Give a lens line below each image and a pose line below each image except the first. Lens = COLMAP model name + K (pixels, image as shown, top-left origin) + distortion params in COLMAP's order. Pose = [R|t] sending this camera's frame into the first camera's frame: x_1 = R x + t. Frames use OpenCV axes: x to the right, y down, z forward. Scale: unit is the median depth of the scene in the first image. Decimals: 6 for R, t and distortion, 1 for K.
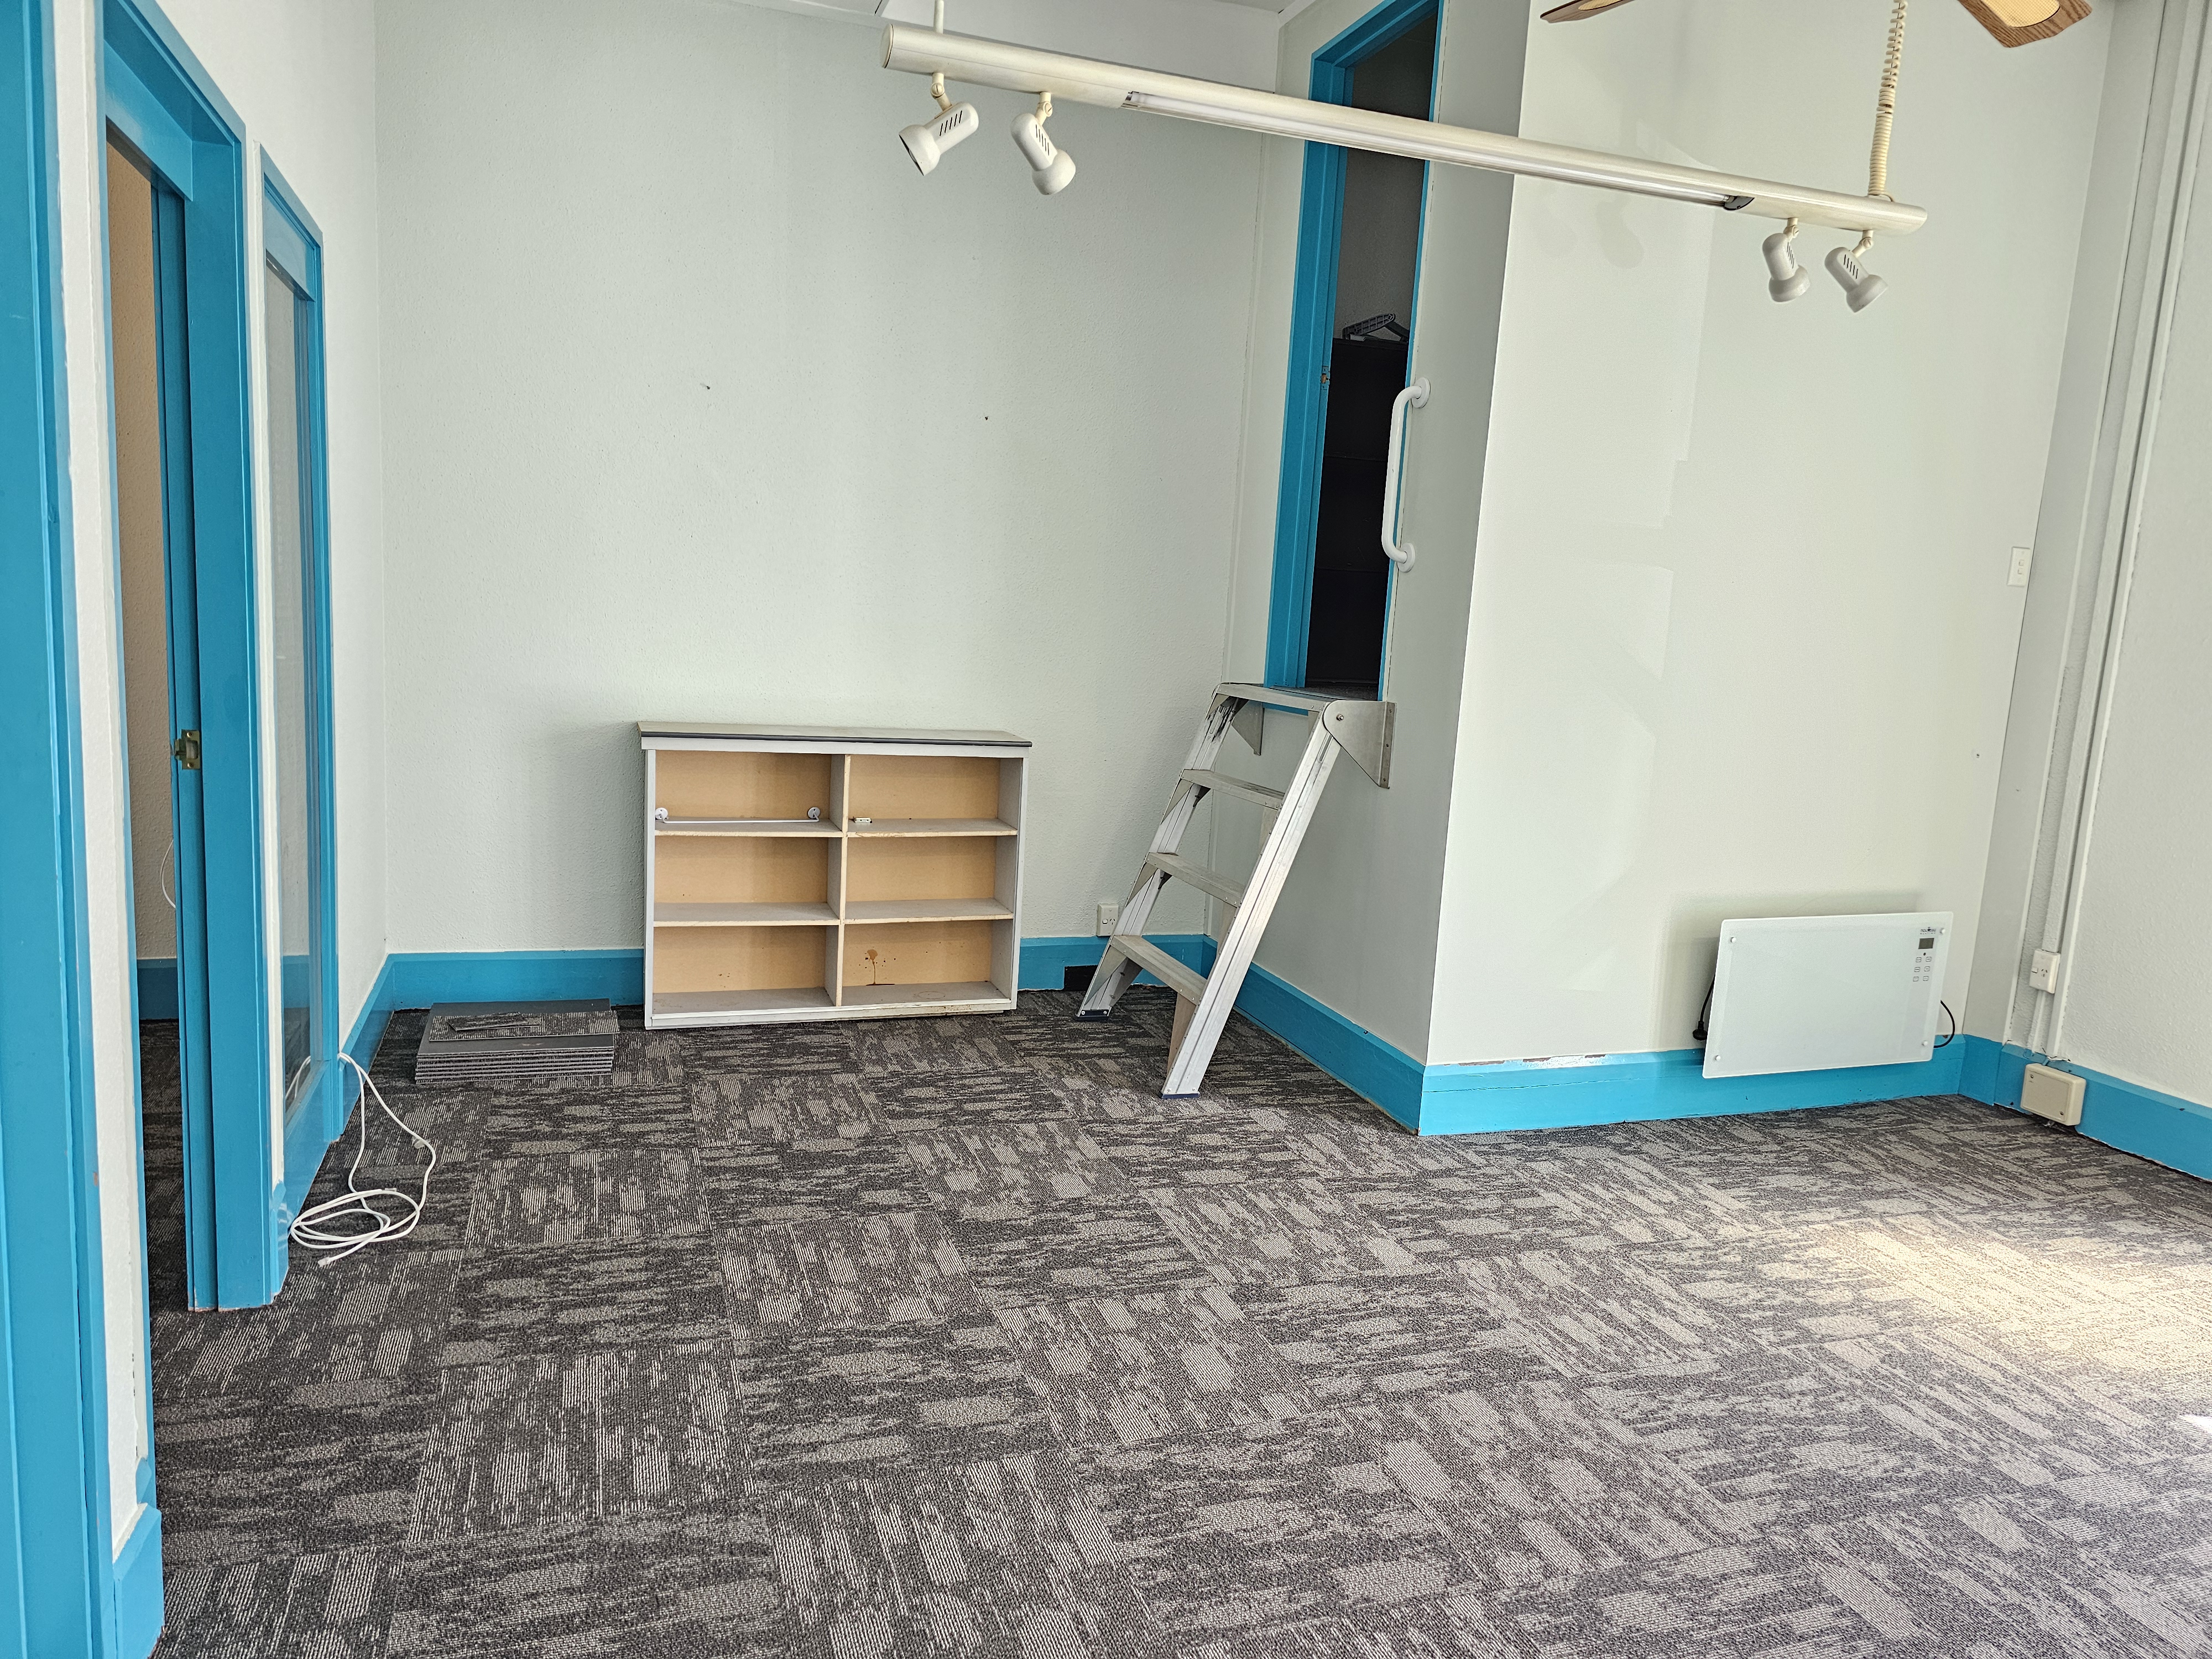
lens RADIAL K [[1488.7, 0, 1108.7], [0, 1488.7, 833.6], [0, 0, 1]] dist [0.052462, 0.000281]
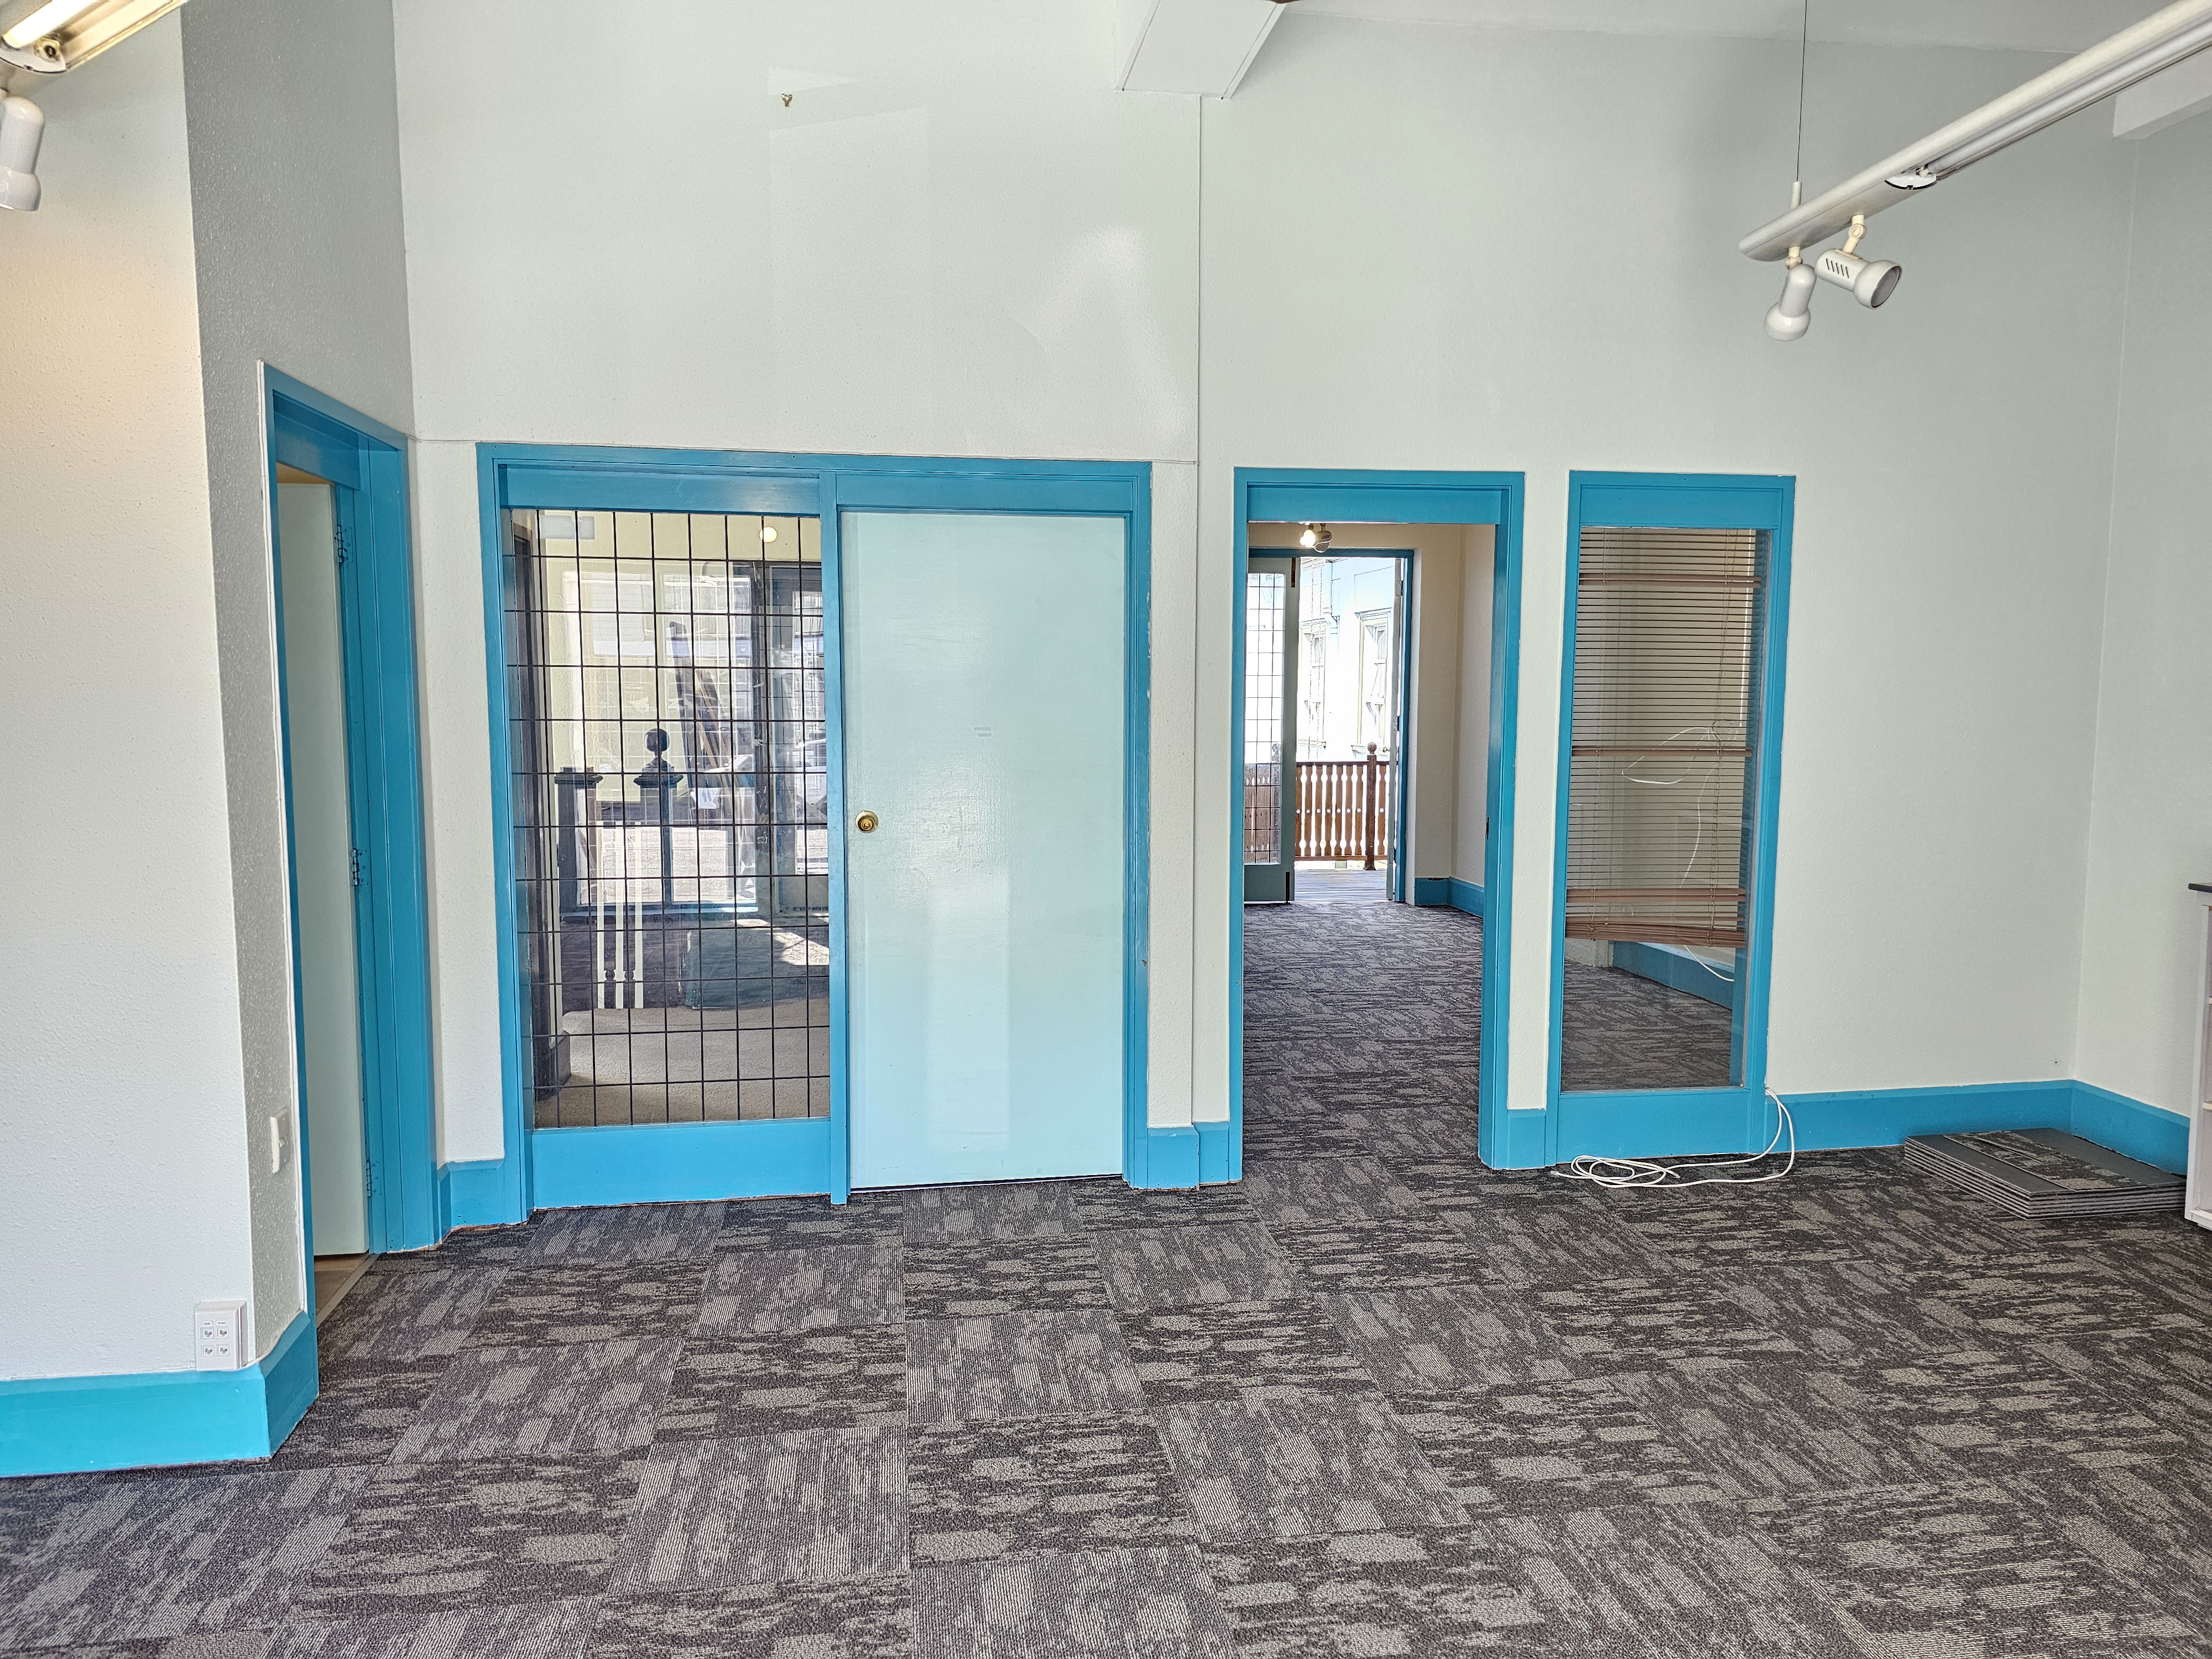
lens RADIAL K [[1488.7, 0, 1107.9], [0, 1488.7, 832.0], [0, 0, 1]] dist [0.052462, 0.000281]
pose [[-0.193898, 0.034234, -0.980424, 0.870419], [-0.149571, 0.986675, 0.064033, -0.073404], [0.969552, 0.159059, -0.186194, 0.653910]]
